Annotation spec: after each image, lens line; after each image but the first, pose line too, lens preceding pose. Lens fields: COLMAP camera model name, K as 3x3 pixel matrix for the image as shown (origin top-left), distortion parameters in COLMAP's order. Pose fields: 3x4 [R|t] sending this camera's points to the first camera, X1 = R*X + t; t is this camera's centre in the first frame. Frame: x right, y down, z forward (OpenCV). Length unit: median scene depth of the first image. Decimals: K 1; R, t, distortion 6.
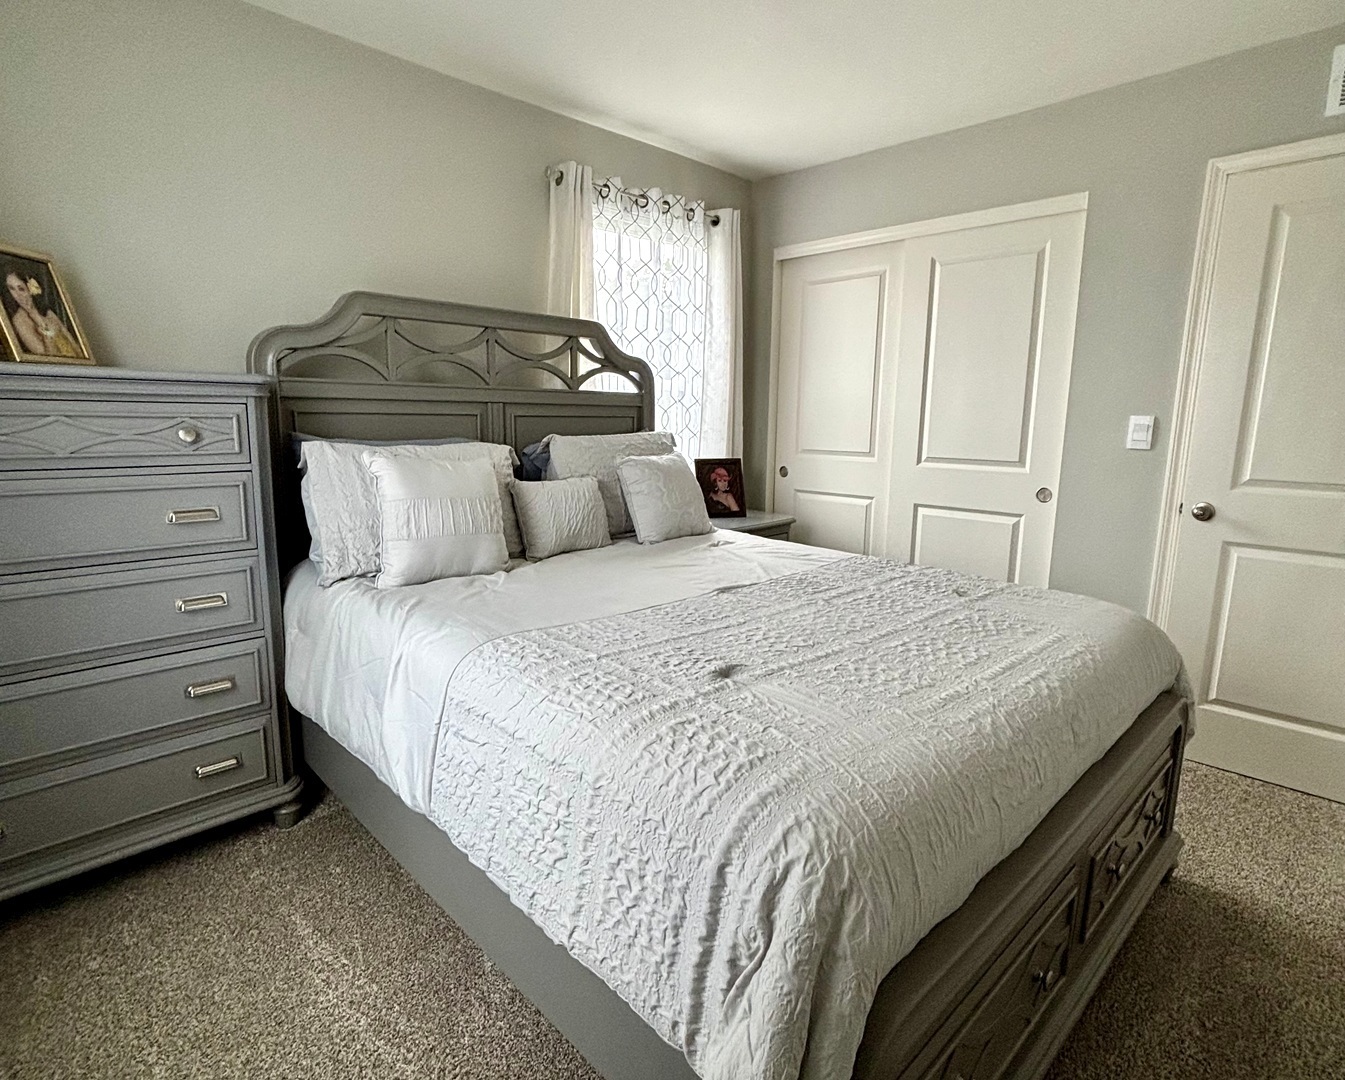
lens RADIAL K [[722.3, 0, 672.5], [0, 722.3, 540.0], [0, 0, 1]] dist [0.000123, -0.000262]
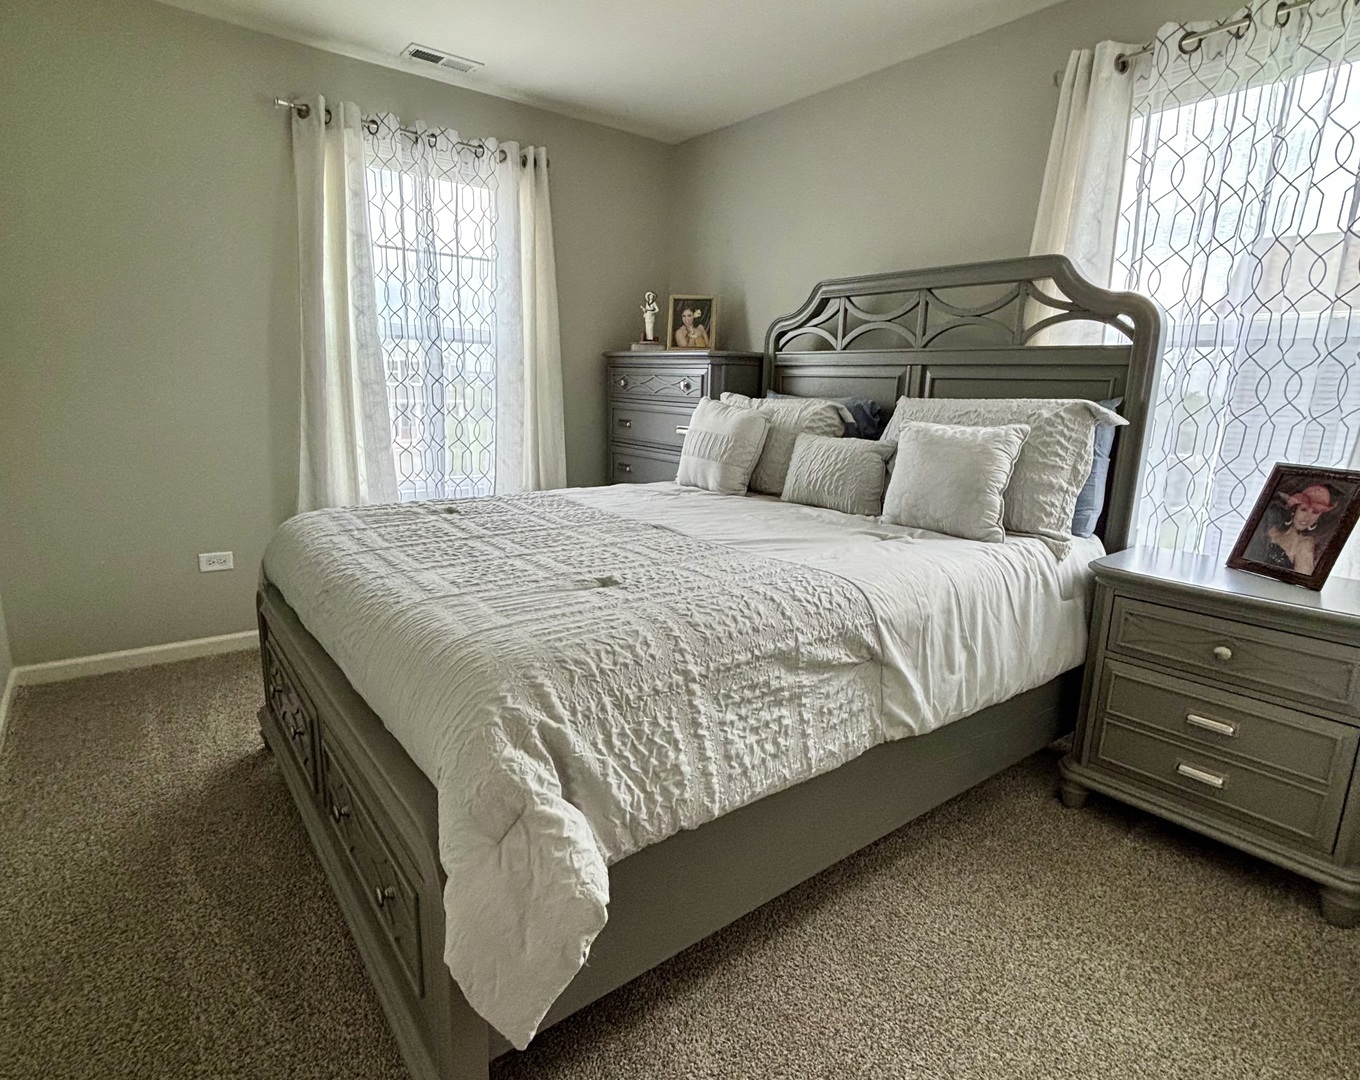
lens RADIAL K [[727.9, 0, 680.0], [0, 727.9, 540.0], [0, 0, 1]] dist [-0.000058, -0.000209]
pose [[-0.128113, 0.191344, -0.973126, 0.741932], [-0.202934, 0.955393, 0.214574, -0.098049], [0.970775, 0.224970, -0.083568, 0.739011]]
